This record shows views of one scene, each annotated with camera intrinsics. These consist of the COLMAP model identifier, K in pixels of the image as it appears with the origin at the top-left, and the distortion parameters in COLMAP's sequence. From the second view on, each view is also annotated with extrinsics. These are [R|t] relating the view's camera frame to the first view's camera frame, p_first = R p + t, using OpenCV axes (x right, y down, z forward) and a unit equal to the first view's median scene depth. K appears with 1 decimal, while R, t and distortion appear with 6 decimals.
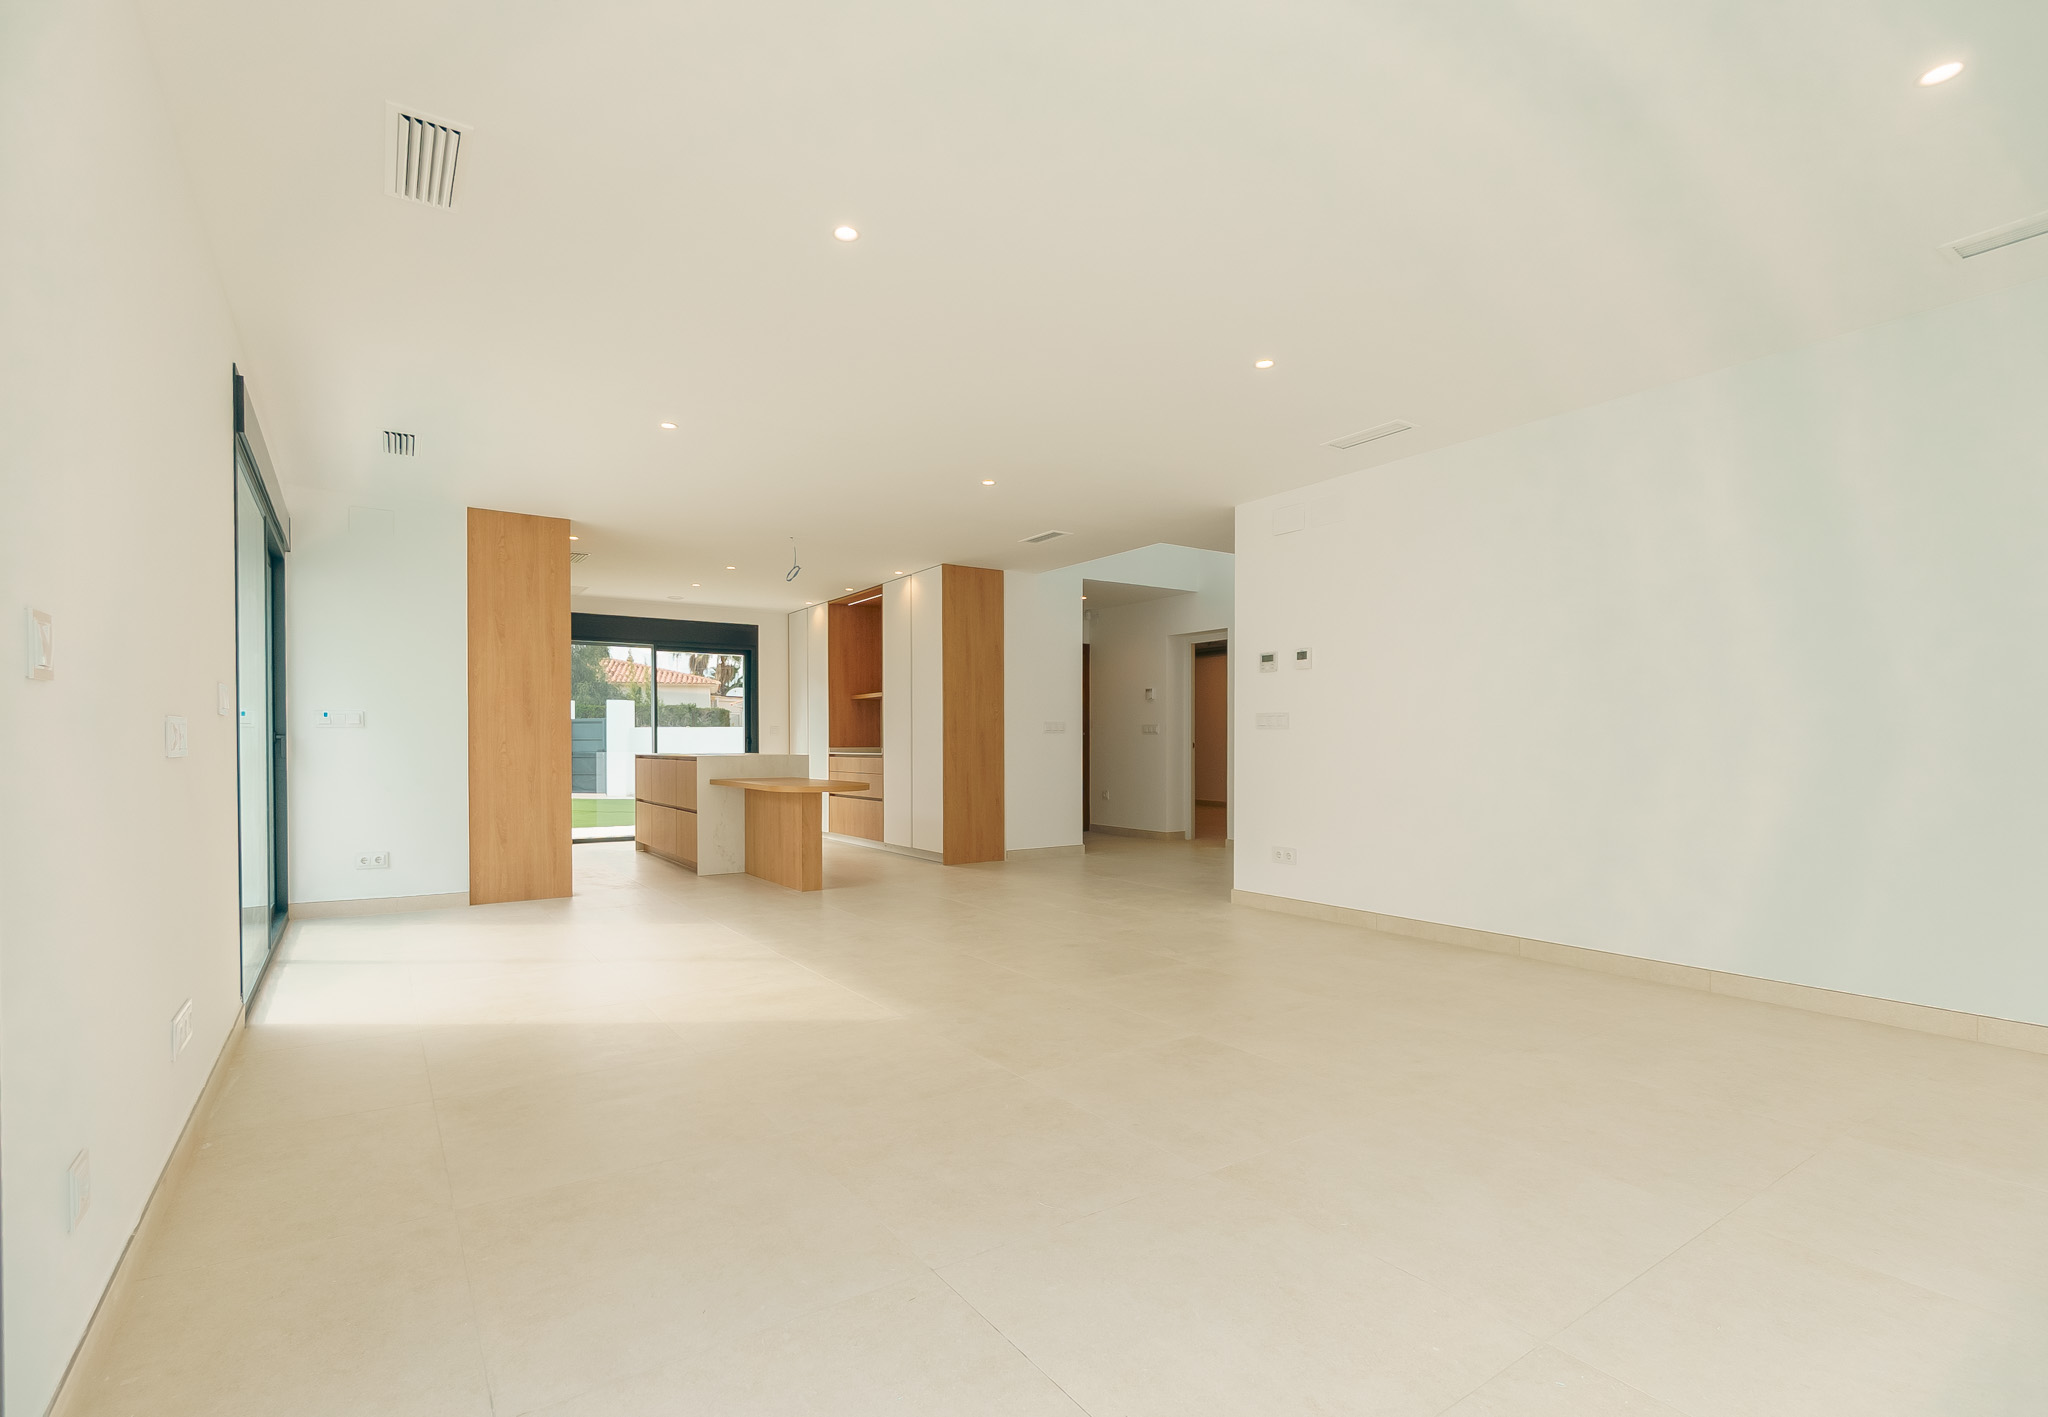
lens RADIAL K [[938.2, 0, 968.0], [0, 938.2, 759.5], [0, 0, 1]] dist [-0.000413, -0.000014]
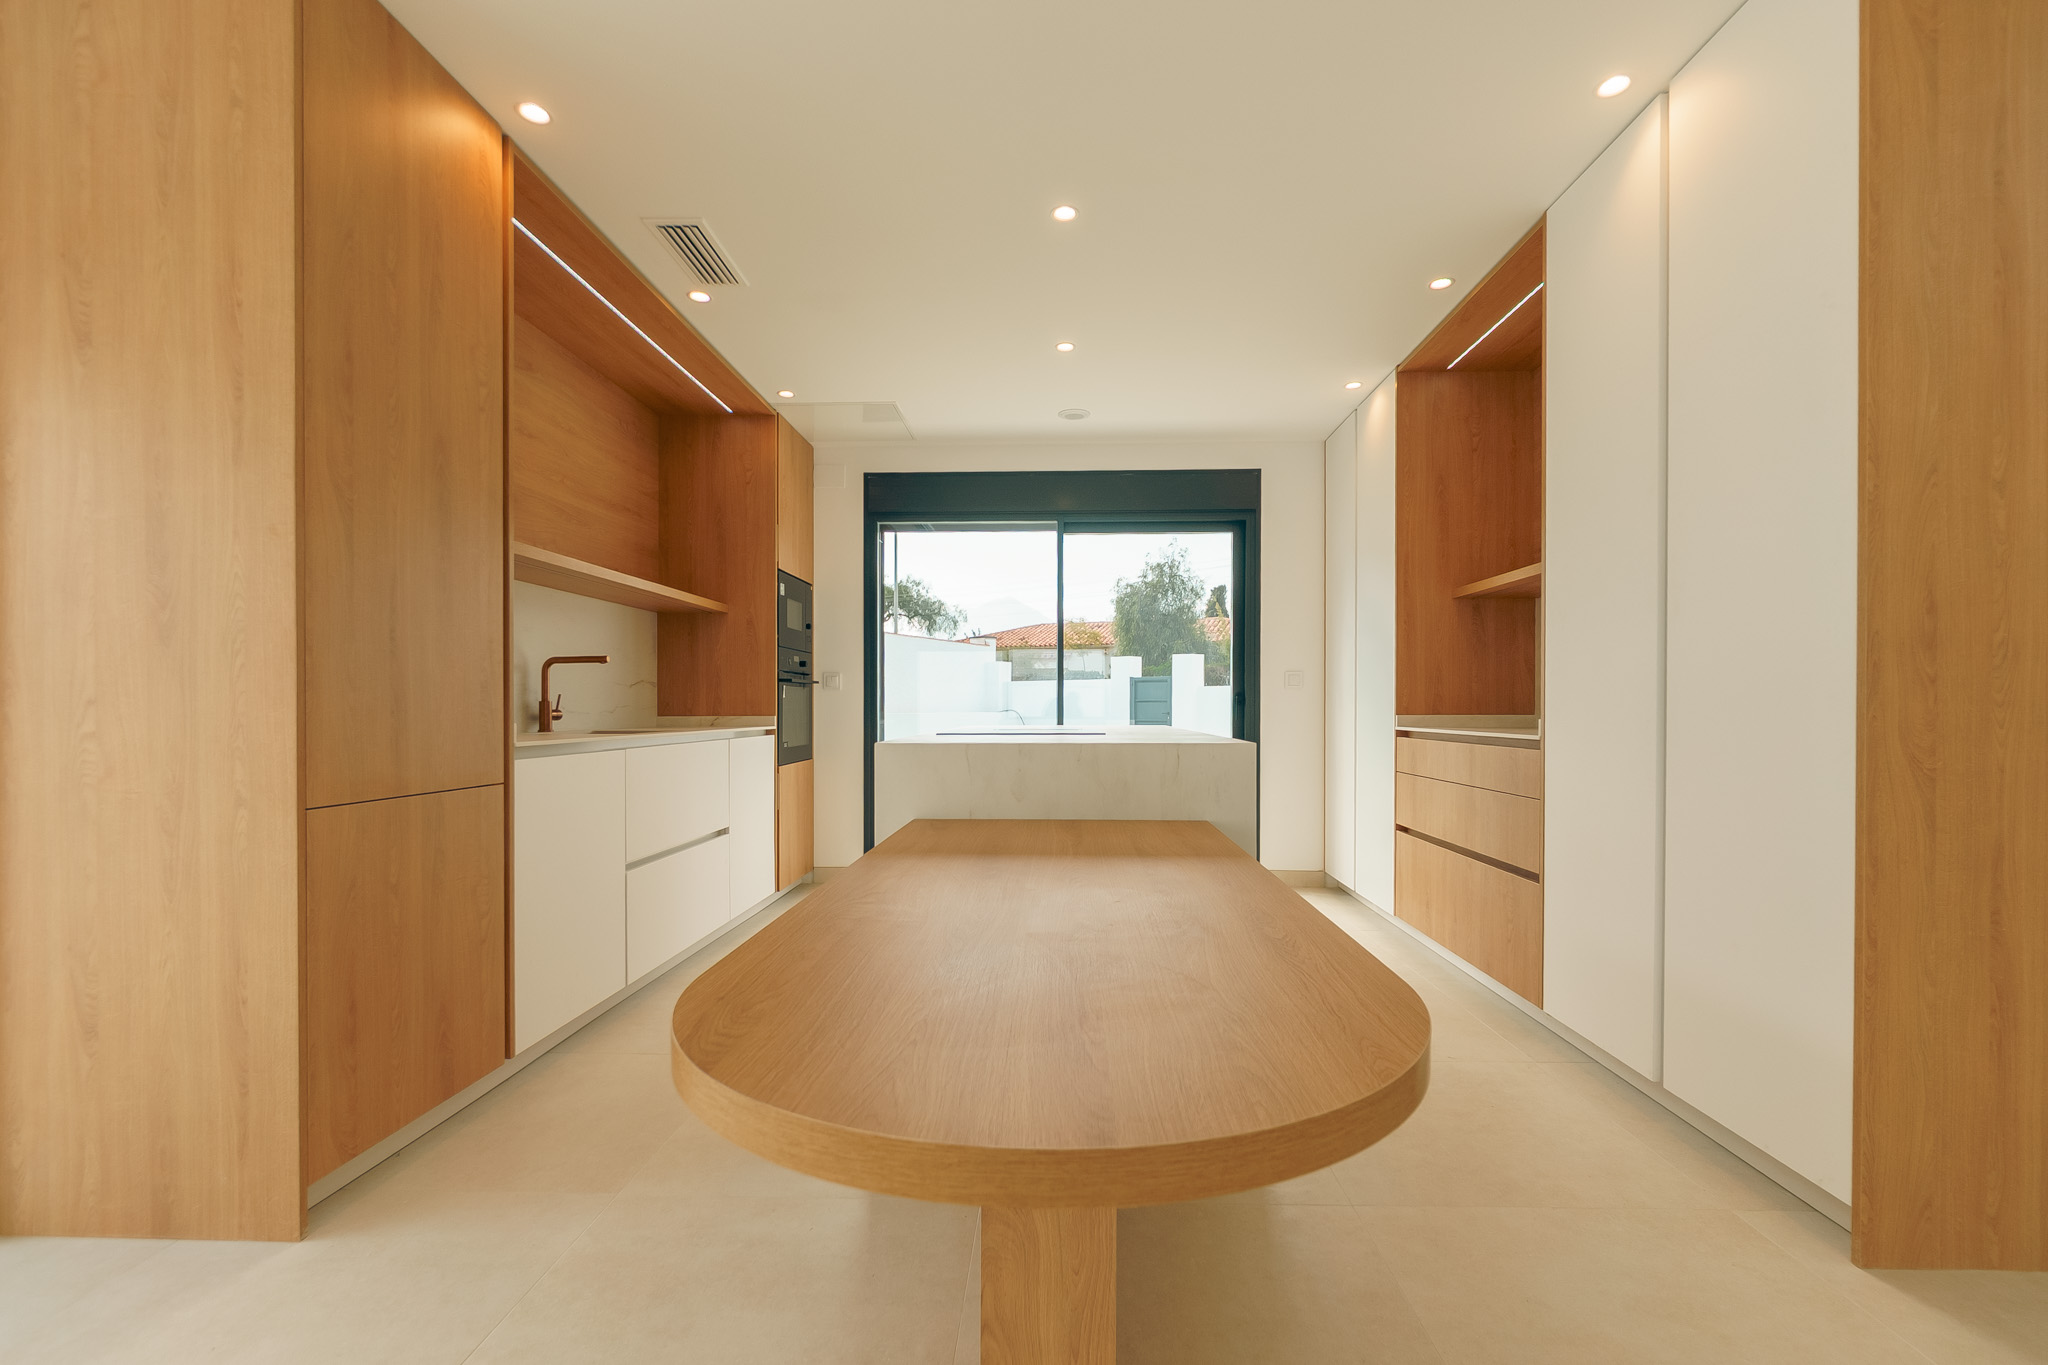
lens RADIAL K [[905.1, 0, 1039.7], [0, 905.1, 716.0], [0, 0, 1]] dist [-0.000893, -0.000108]
pose [[0.827729, 0.007095, -0.561083, -0.053200], [-0.010058, 0.999947, -0.002194, -0.009851], [0.561038, 0.007459, 0.827756, 0.577575]]
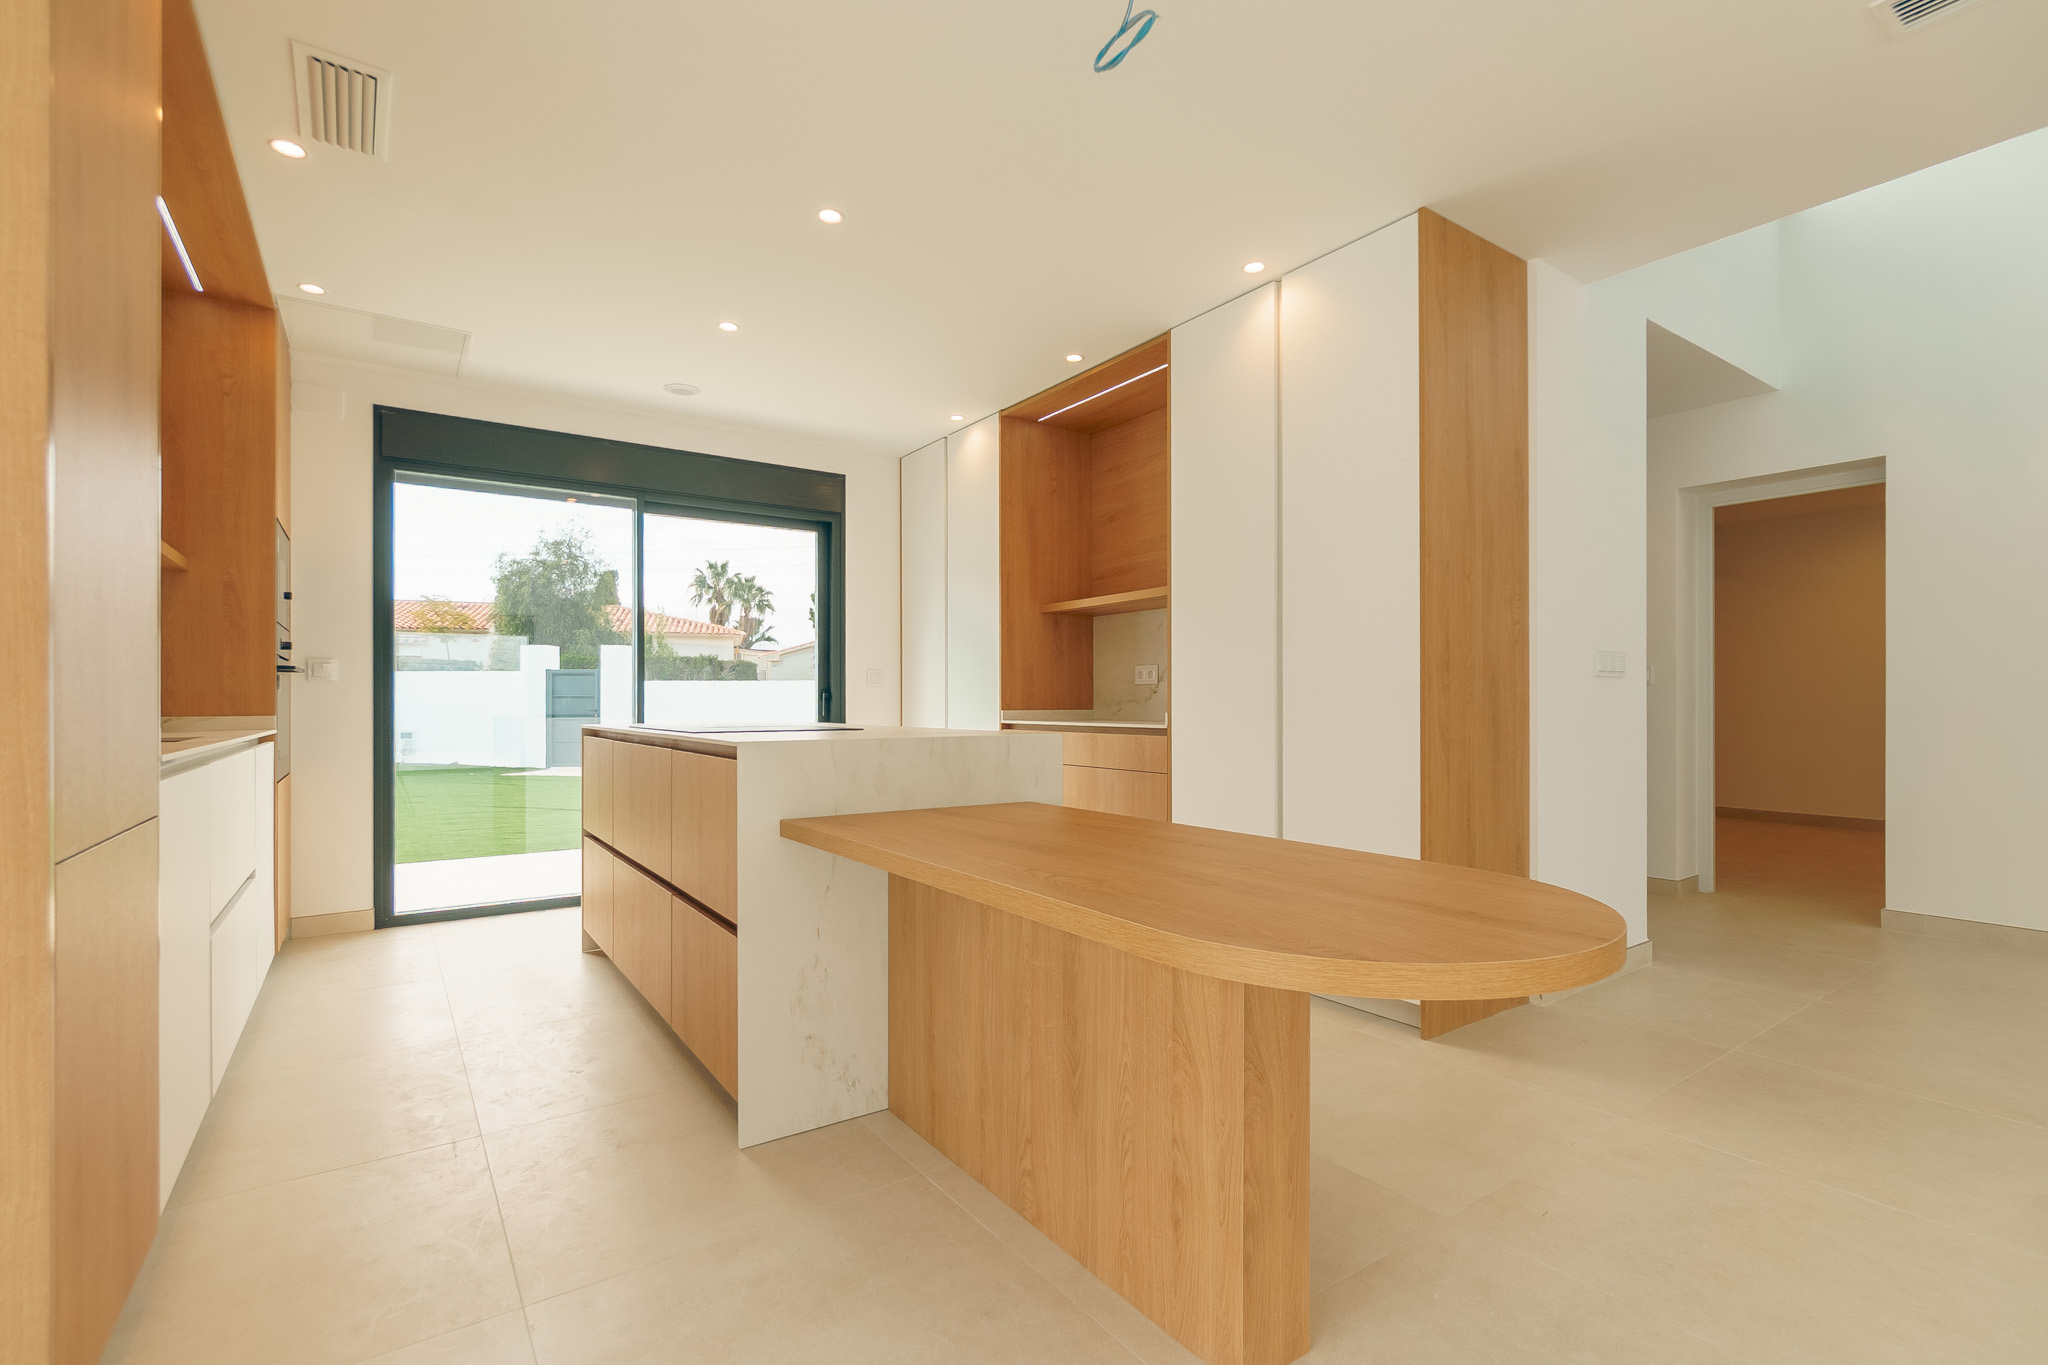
lens RADIAL K [[923.2, 0, 1032.2], [0, 923.2, 706.5], [0, 0, 1]] dist [-0.001606, -0.000031]
pose [[0.998845, 0.001265, 0.048038, -0.155837], [-0.000668, 0.999922, -0.012435, -0.008815], [-0.048050, 0.012388, 0.998768, 0.522536]]
